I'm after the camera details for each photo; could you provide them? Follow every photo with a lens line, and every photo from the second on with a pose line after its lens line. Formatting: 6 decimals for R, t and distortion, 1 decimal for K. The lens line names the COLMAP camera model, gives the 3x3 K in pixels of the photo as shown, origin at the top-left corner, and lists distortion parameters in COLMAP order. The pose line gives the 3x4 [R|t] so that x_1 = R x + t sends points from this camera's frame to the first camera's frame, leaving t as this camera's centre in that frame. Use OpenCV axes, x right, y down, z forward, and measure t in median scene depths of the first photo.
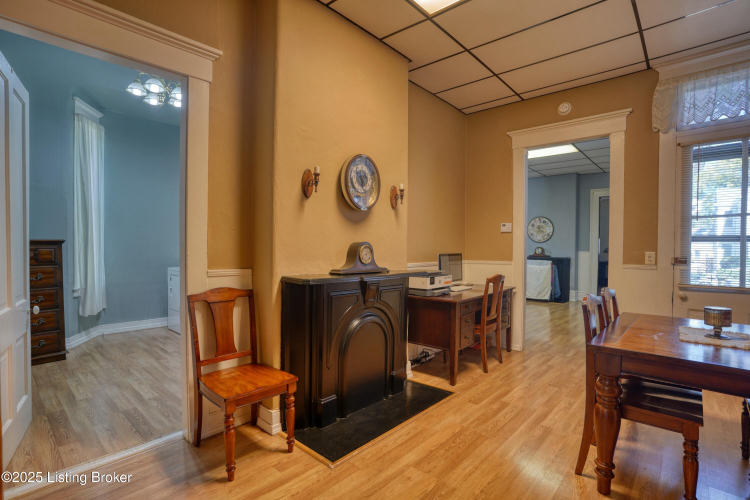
lens RADIAL K [[365.7, 0, 372.8], [0, 365.7, 250.8], [0, 0, 1]] dist [-0.078110, 0.035213]
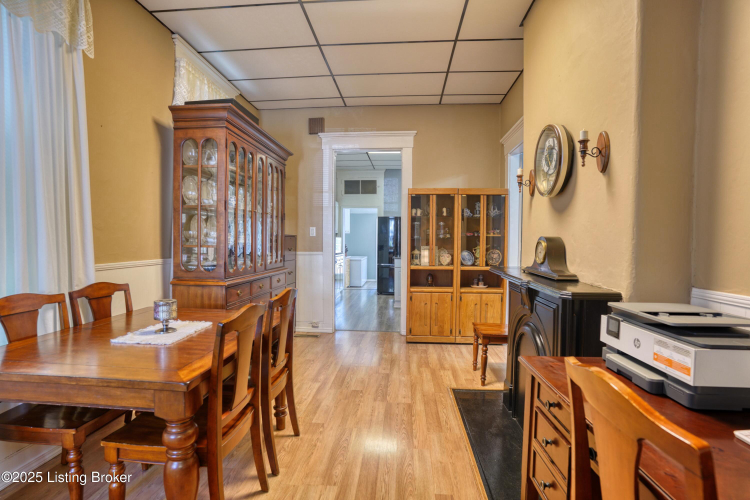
lens RADIAL K [[365.7, 0, 372.8], [0, 365.7, 250.8], [0, 0, 1]] dist [-0.078110, 0.035213]
pose [[-0.794816, 0.002843, -0.606844, 0.645151], [-0.023618, 0.999086, 0.035615, -0.011166], [0.606391, 0.042640, -0.794023, 1.208742]]
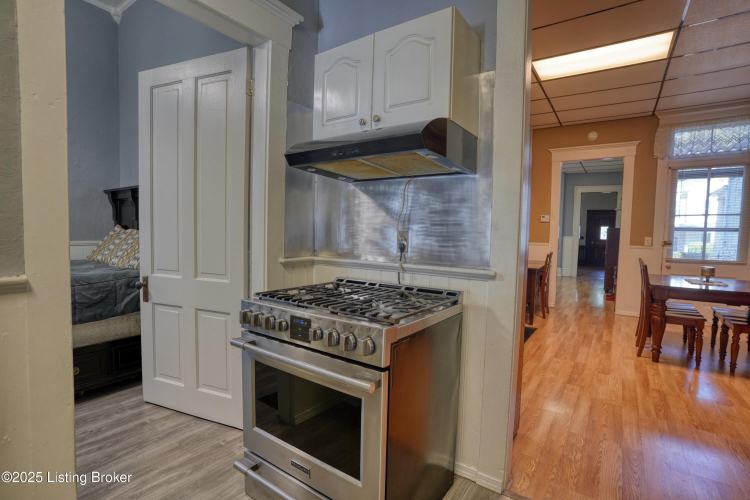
lens RADIAL K [[365.7, 0, 372.8], [0, 365.7, 250.8], [0, 0, 1]] dist [-0.078110, 0.035213]
pose [[0.991471, 0.002716, 0.130298, -0.620953], [-0.008848, 0.998879, 0.046506, 0.000675], [-0.130026, -0.047262, 0.990384, -0.375770]]
